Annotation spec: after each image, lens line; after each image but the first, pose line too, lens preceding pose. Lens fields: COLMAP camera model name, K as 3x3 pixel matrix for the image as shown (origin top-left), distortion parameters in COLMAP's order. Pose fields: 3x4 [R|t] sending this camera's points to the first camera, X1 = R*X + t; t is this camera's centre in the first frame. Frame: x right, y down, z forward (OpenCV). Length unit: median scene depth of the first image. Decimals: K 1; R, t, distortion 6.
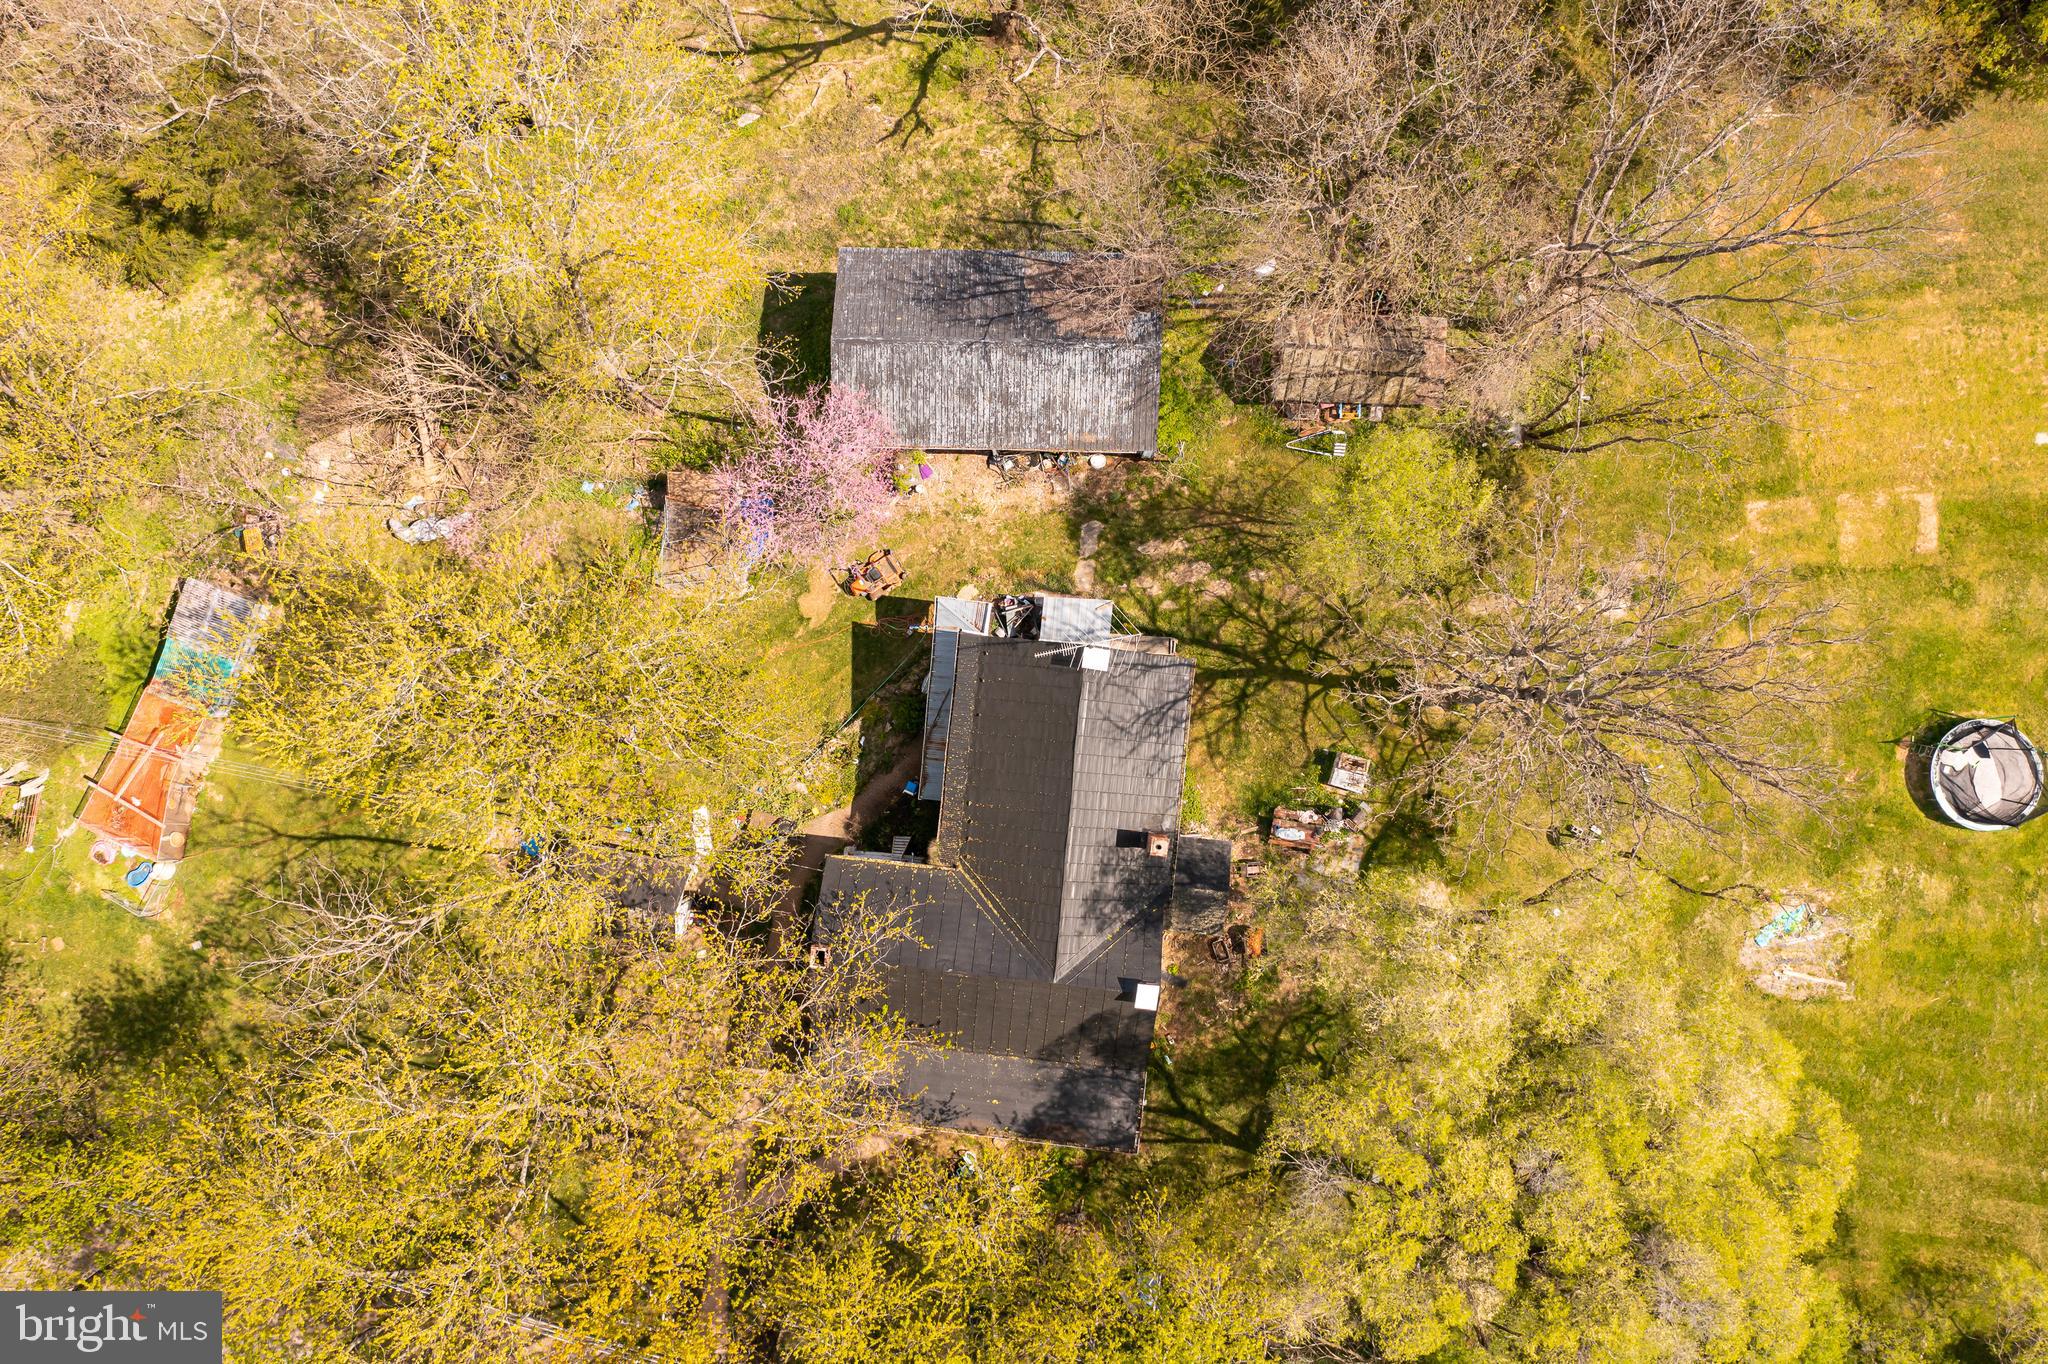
lens RADIAL K [[1642.1, 0, 1055.7], [0, 1642.1, 682.4], [0, 0, 1]] dist [-0.006419, -0.005171]
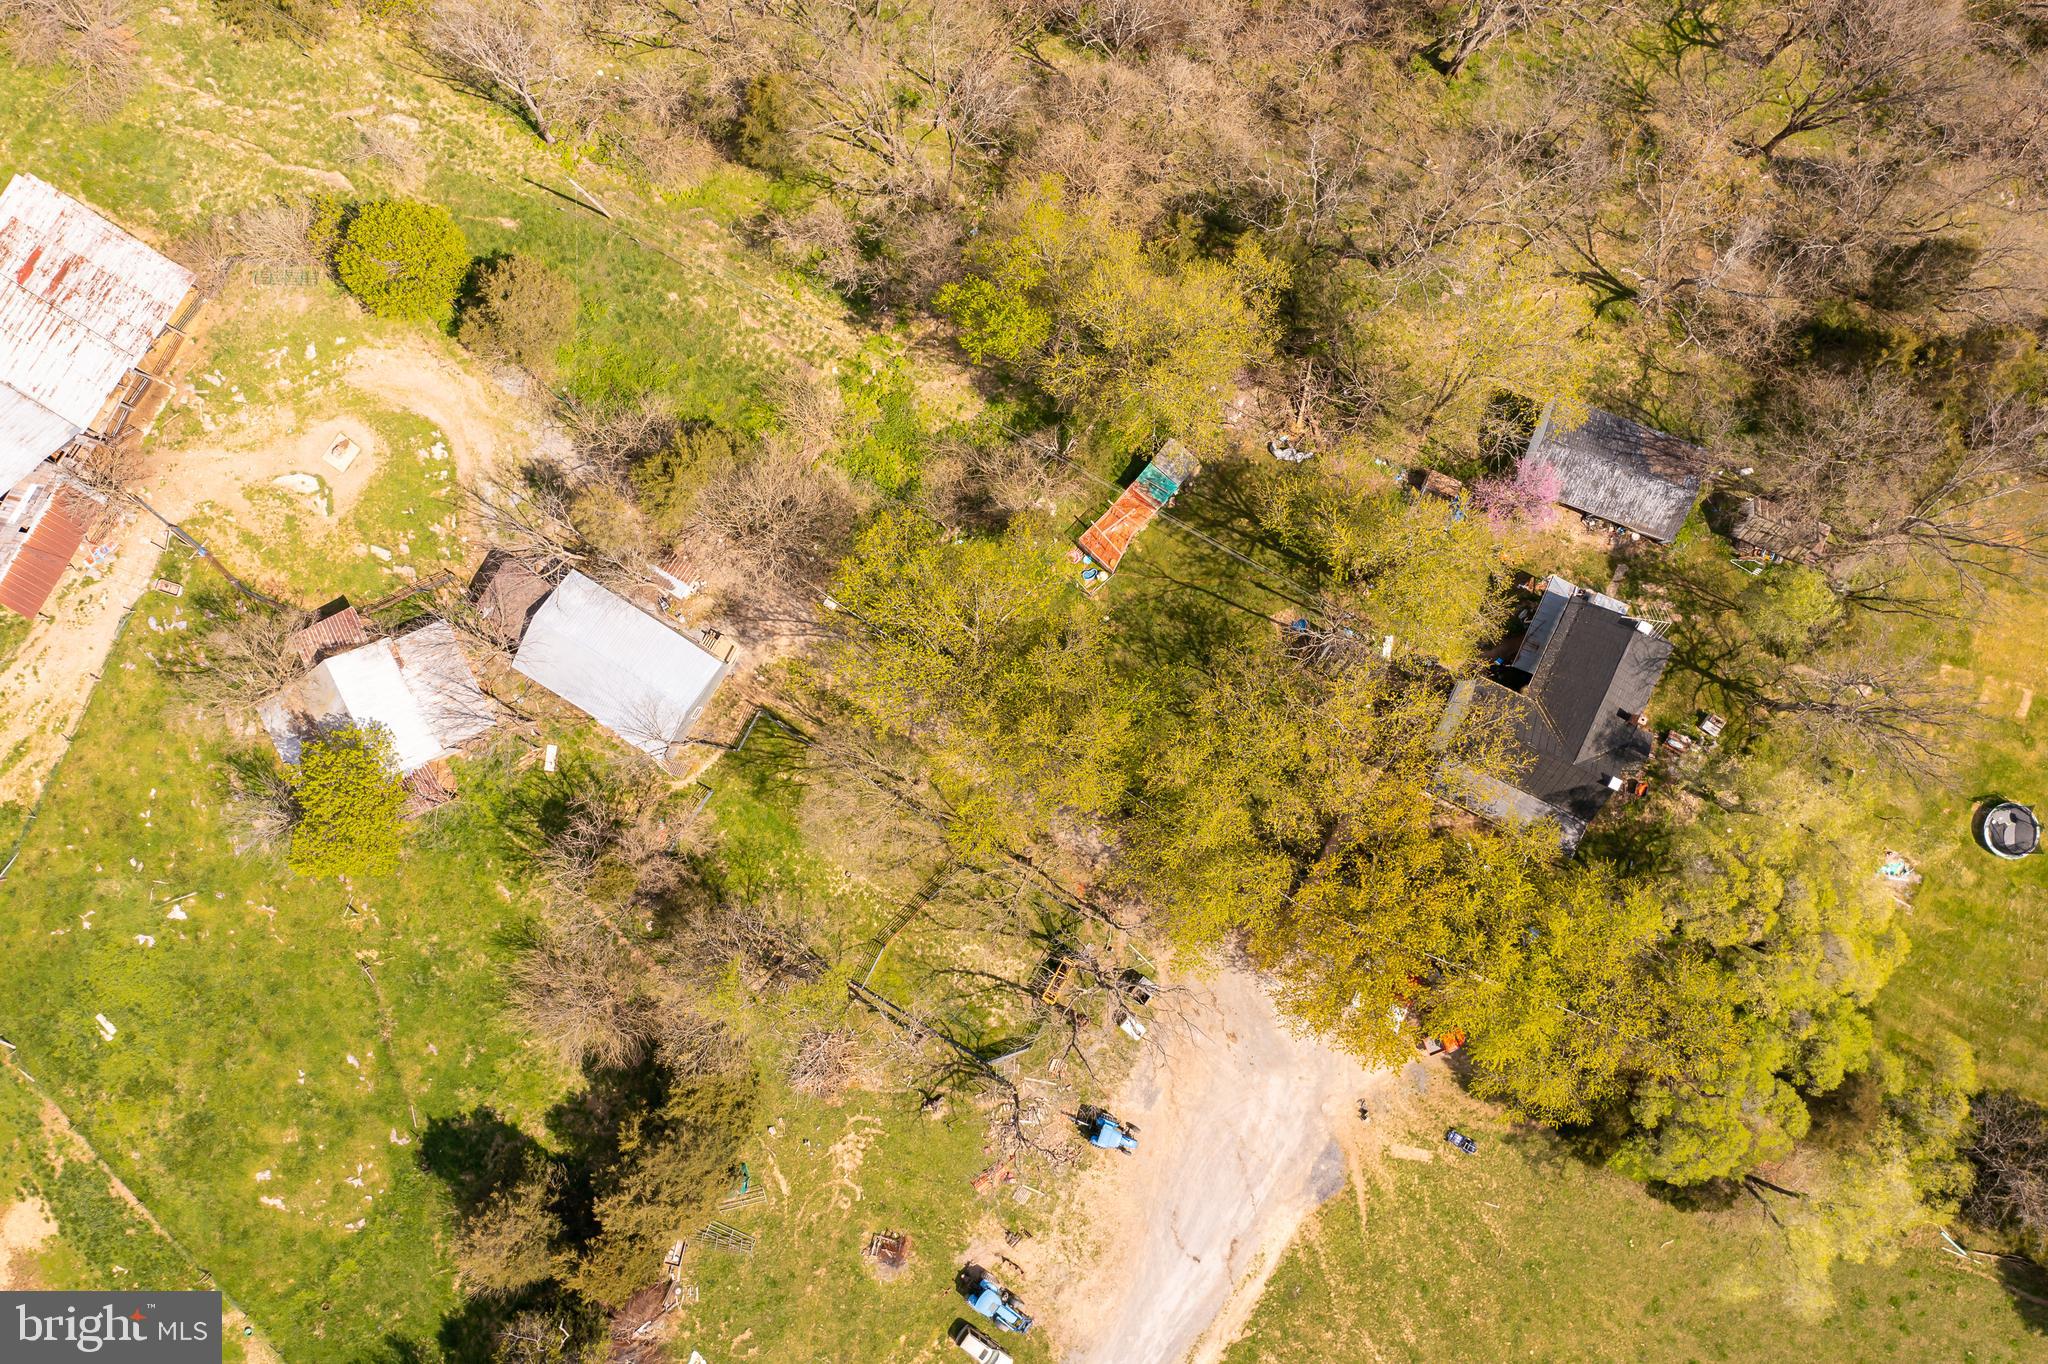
lens RADIAL K [[1642.1, 0, 1055.7], [0, 1642.1, 682.4], [0, 0, 1]] dist [-0.006419, -0.005171]
pose [[0.944230, 0.329263, -0.003831, -0.580711], [-0.329229, 0.944219, 0.007623, 0.251110], [0.006127, -0.005937, 0.999964, -0.996300]]
